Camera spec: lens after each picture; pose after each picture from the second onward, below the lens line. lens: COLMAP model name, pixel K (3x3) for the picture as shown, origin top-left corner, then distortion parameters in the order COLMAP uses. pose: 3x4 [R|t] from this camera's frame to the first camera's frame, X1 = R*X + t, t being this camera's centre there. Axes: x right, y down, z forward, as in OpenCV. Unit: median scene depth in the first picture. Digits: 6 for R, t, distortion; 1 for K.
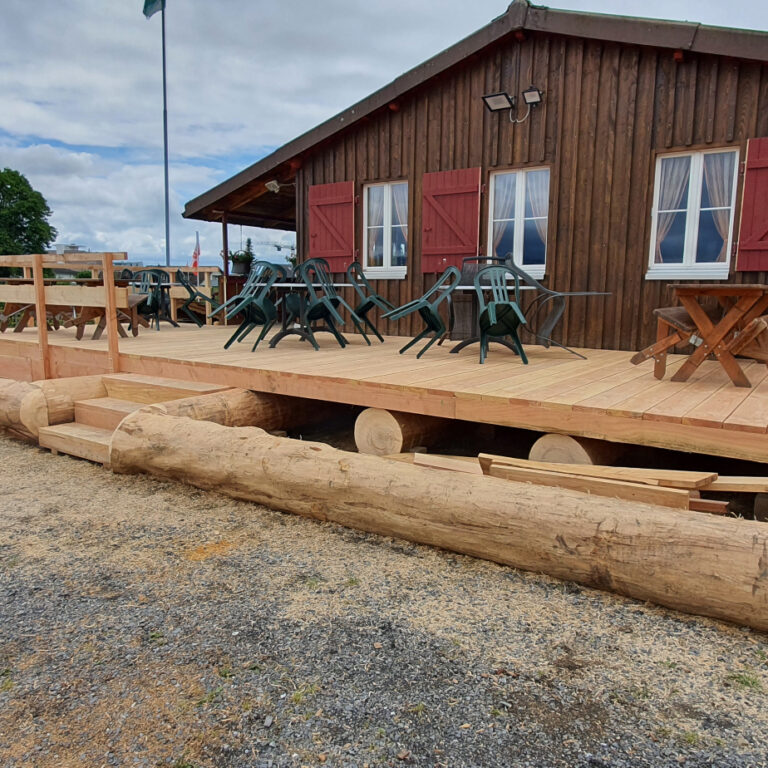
lens RADIAL K [[652.2, 0, 383.1], [0, 652.2, 380.0], [0, 0, 1]] dist [-0.022036, 0.042161]
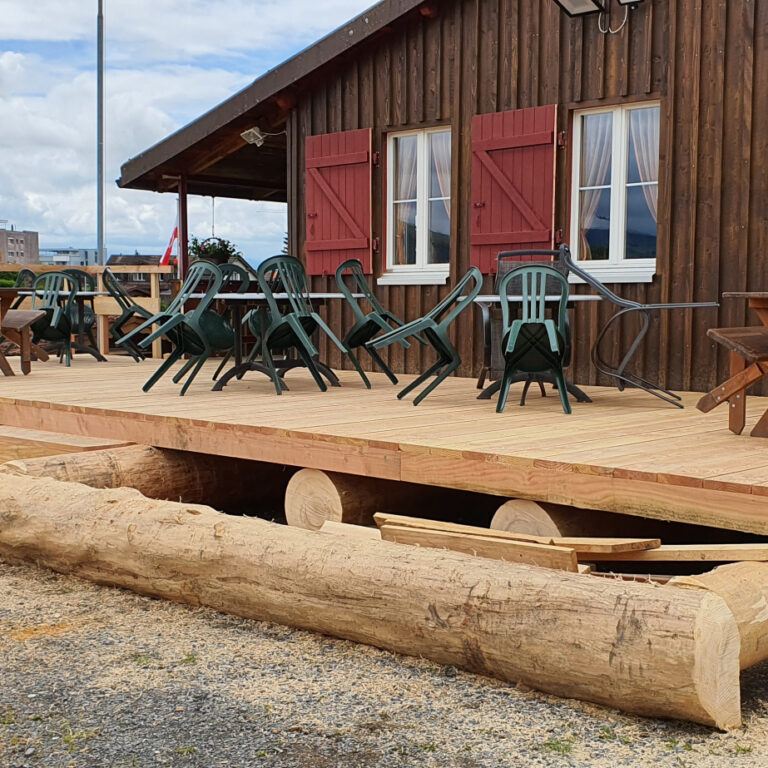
lens RADIAL K [[1301.6, 0, 384.5], [0, 1301.6, 381.0], [0, 0, 1]] dist [0.135543, 0.000000]
pose [[0.988556, 0.002498, -0.150832, 0.256677], [-0.013435, 0.997348, -0.071533, 0.043277], [0.150253, 0.072741, 0.985968, -0.359658]]
